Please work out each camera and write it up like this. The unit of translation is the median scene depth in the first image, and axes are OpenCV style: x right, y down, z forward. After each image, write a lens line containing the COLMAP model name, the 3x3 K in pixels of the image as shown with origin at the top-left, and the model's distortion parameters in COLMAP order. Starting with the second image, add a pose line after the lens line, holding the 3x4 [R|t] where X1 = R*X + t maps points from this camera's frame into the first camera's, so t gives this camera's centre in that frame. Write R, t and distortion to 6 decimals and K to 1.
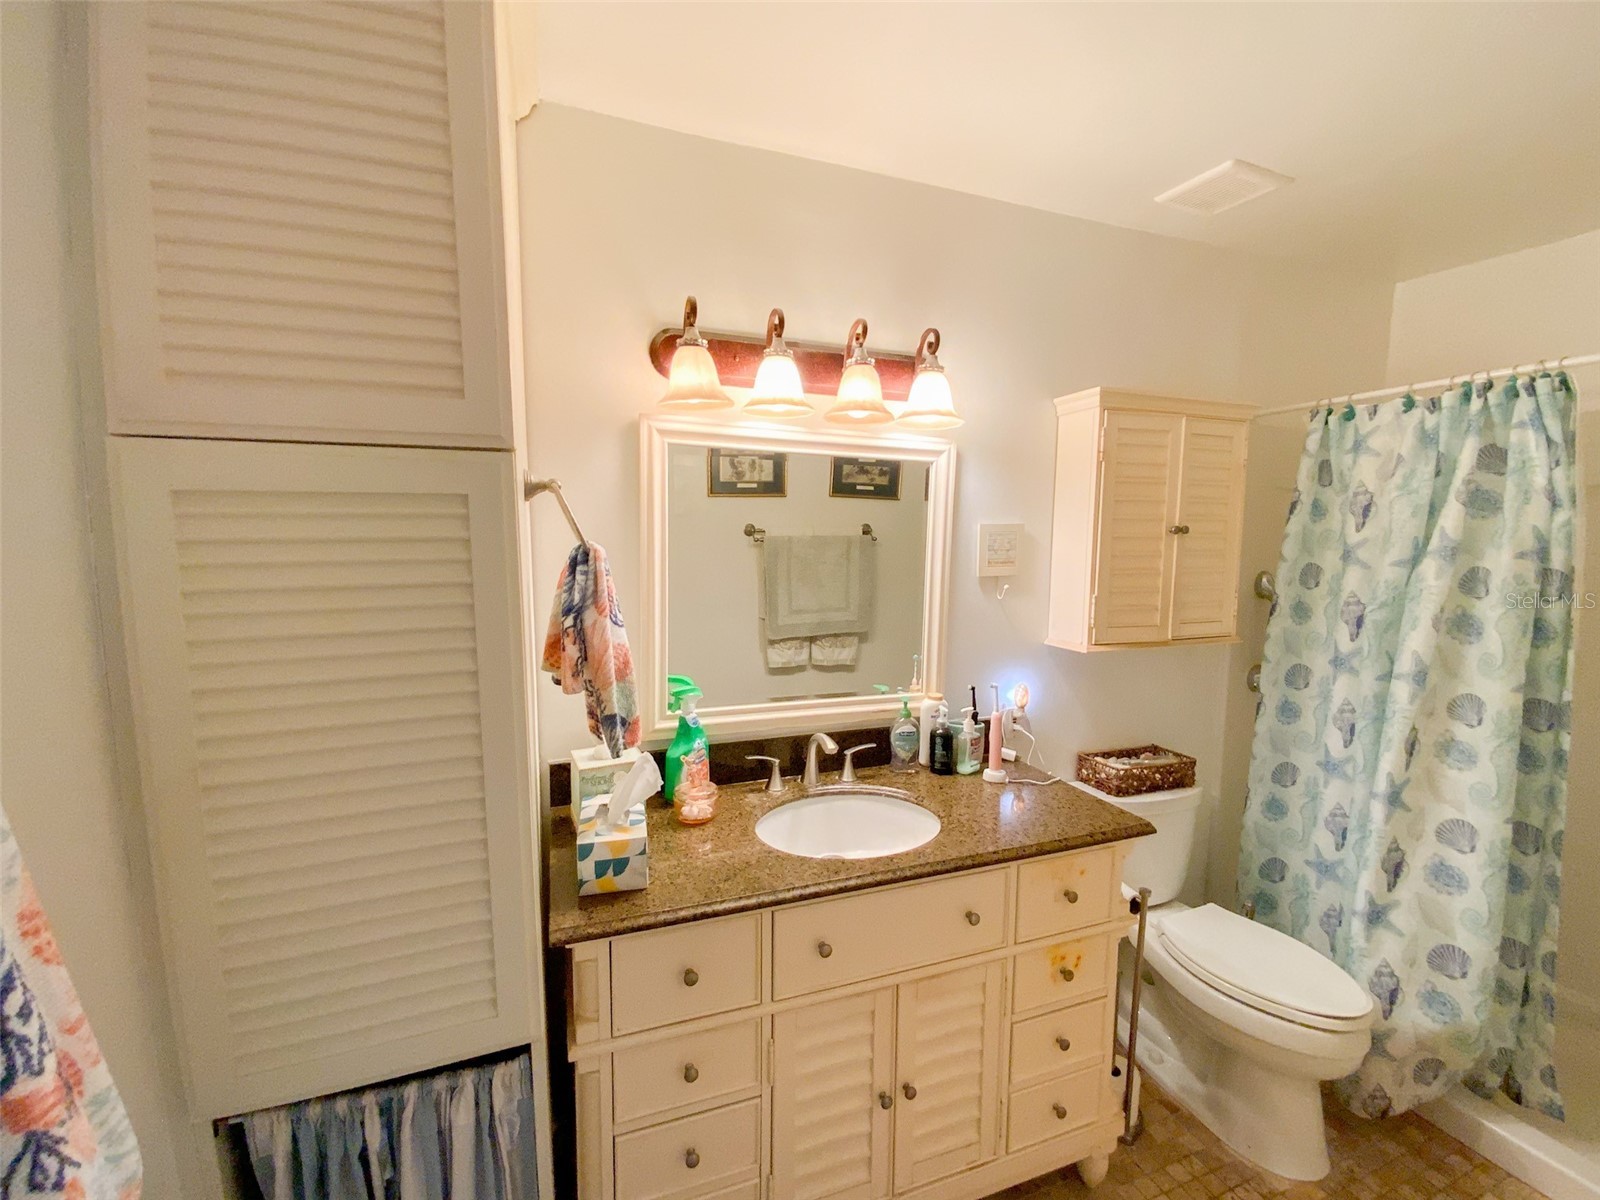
lens RADIAL K [[682.0, 0, 808.4], [0, 682.0, 605.5], [0, 0, 1]] dist [0.022736, -0.021961]
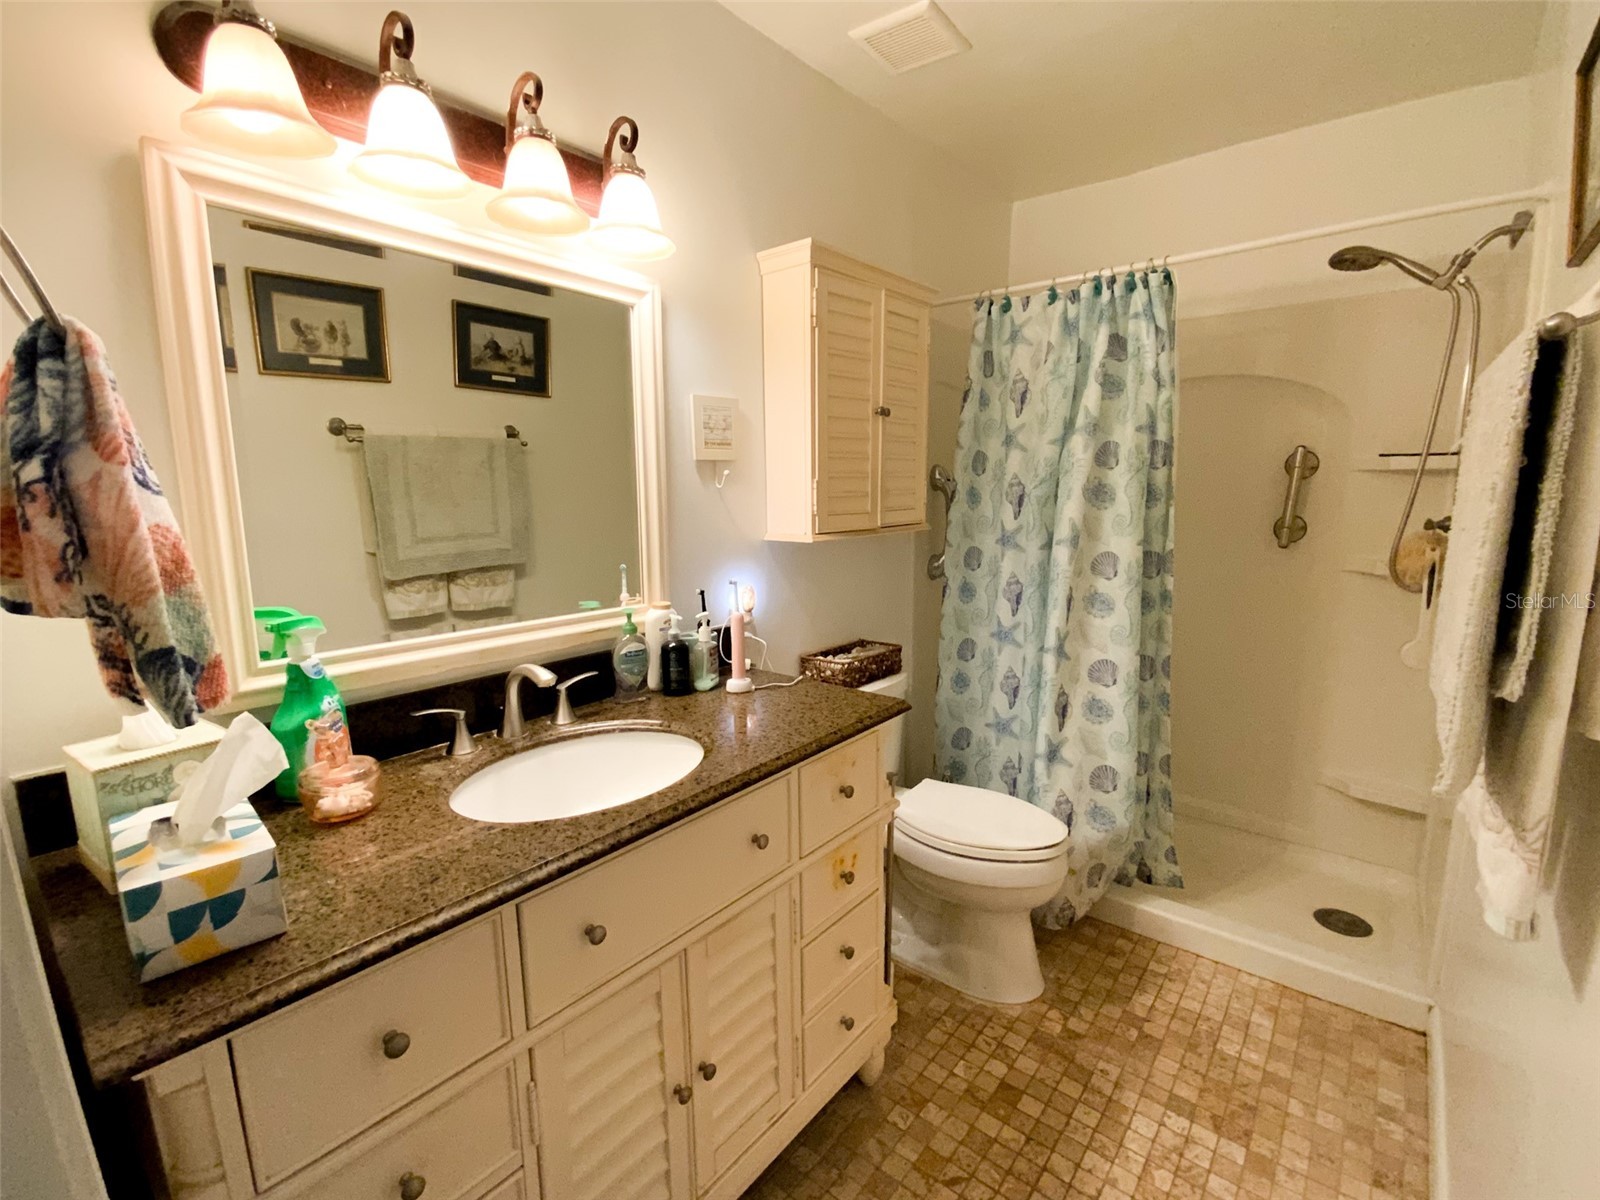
lens RADIAL K [[709.6, 0, 805.0], [0, 709.6, 609.0], [0, 0, 1]] dist [0.025881, -0.017105]
pose [[0.861773, -0.101654, 0.497004, -0.097356], [0.071762, 0.994293, 0.078936, 0.090632], [-0.502192, -0.032359, 0.864150, 0.191661]]
